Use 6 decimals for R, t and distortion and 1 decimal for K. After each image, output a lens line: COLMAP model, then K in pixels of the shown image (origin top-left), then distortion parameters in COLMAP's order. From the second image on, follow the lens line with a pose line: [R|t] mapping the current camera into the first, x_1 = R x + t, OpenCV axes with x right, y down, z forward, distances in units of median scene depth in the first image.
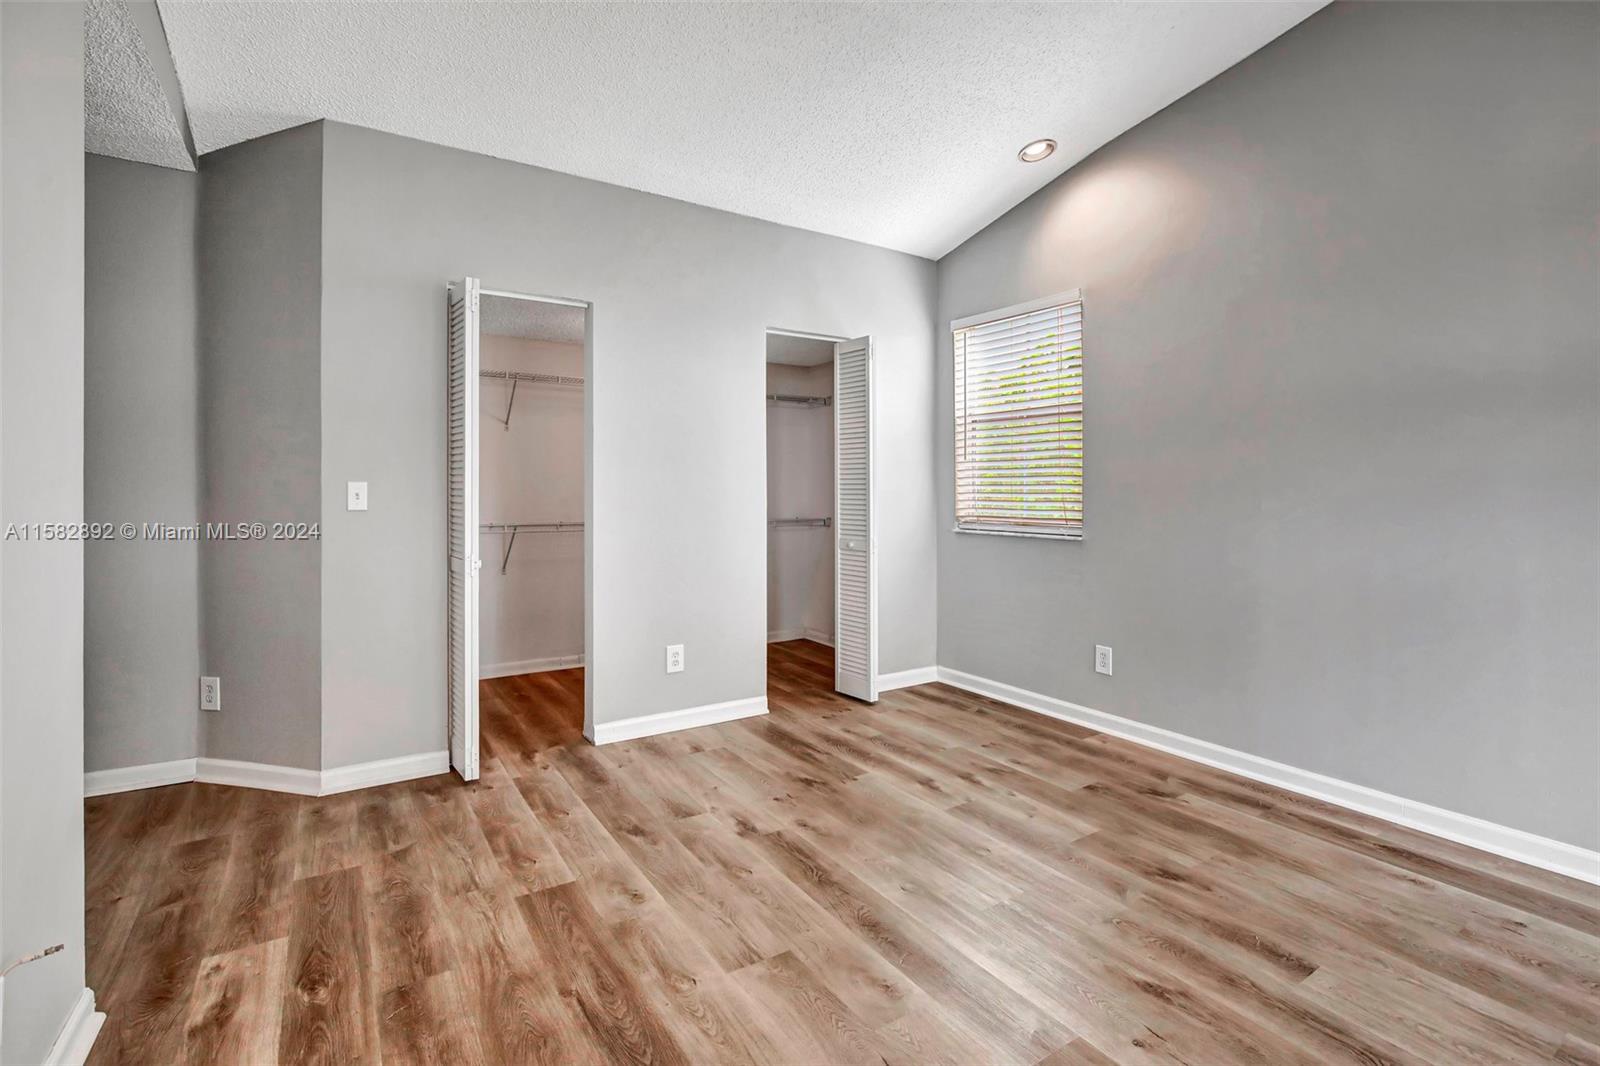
lens RADIAL K [[750.6, 0, 812.7], [0, 750.6, 507.8], [0, 0, 1]] dist [-0.024528, 0.001347]
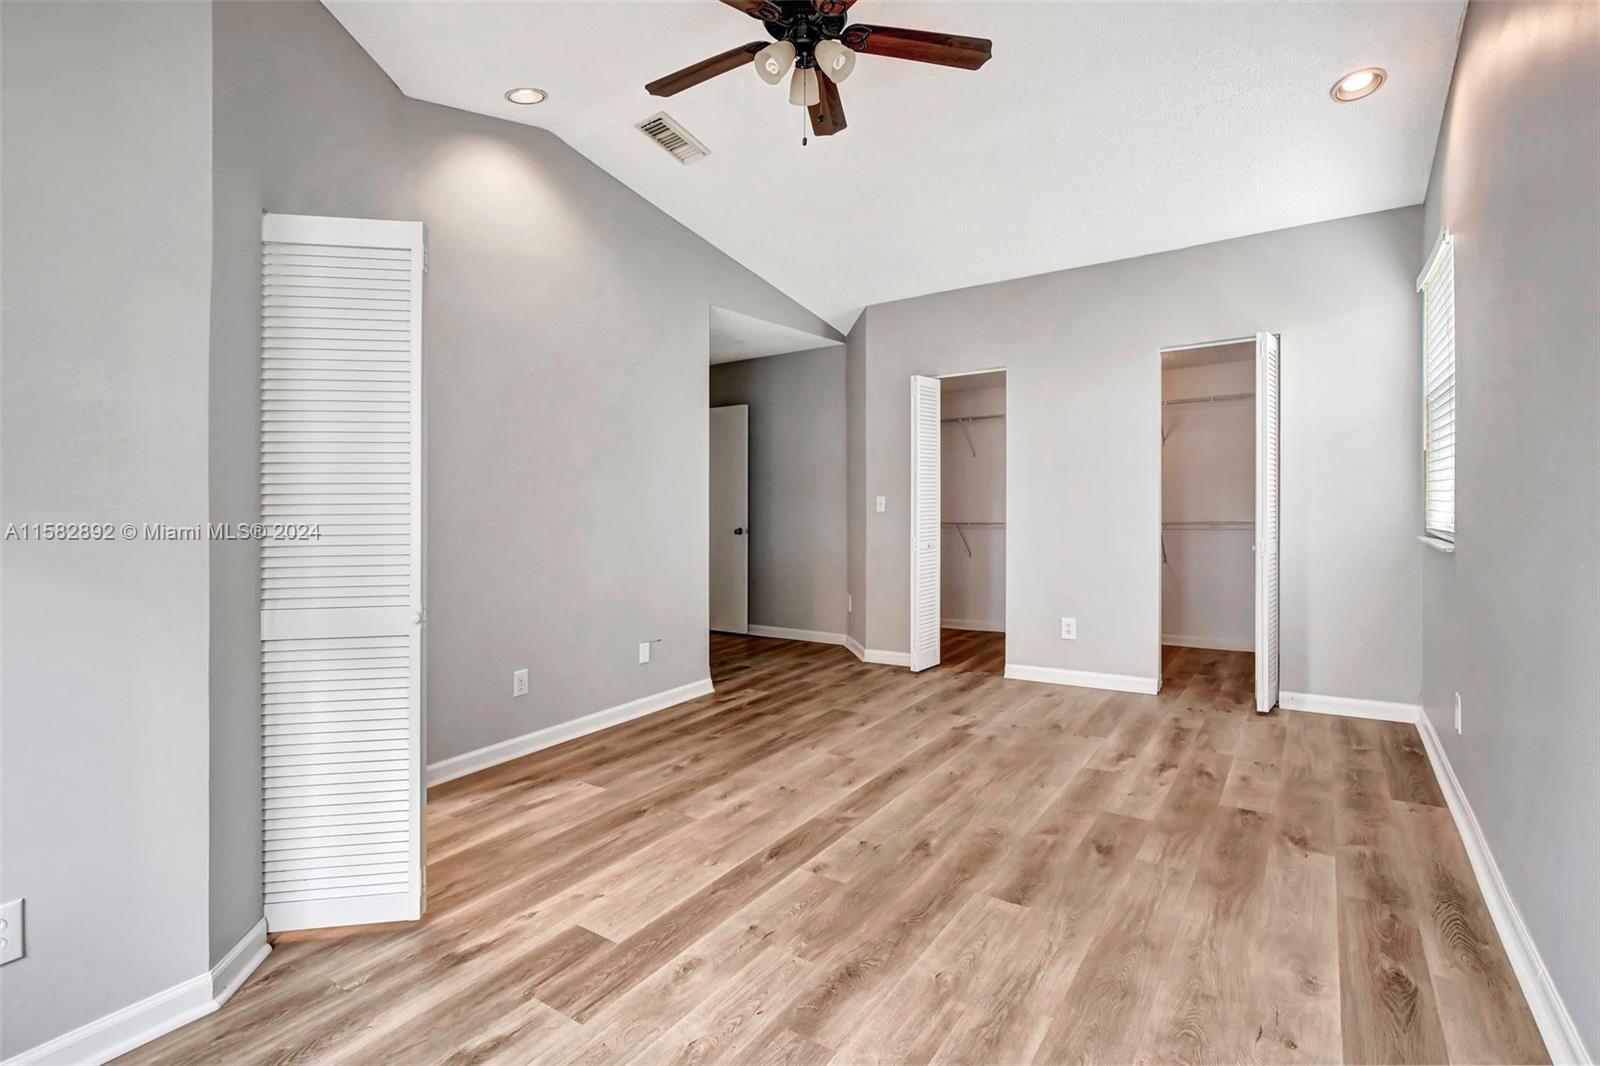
lens RADIAL K [[729.3, 0, 802.9], [0, 729.3, 510.5], [0, 0, 1]] dist [-0.000060, 0.000298]
pose [[0.367542, -0.002644, -0.930003, 1.031420], [0.002933, 0.999994, -0.001684, 0.002610], [0.930002, -0.002109, 0.367548, 0.161681]]
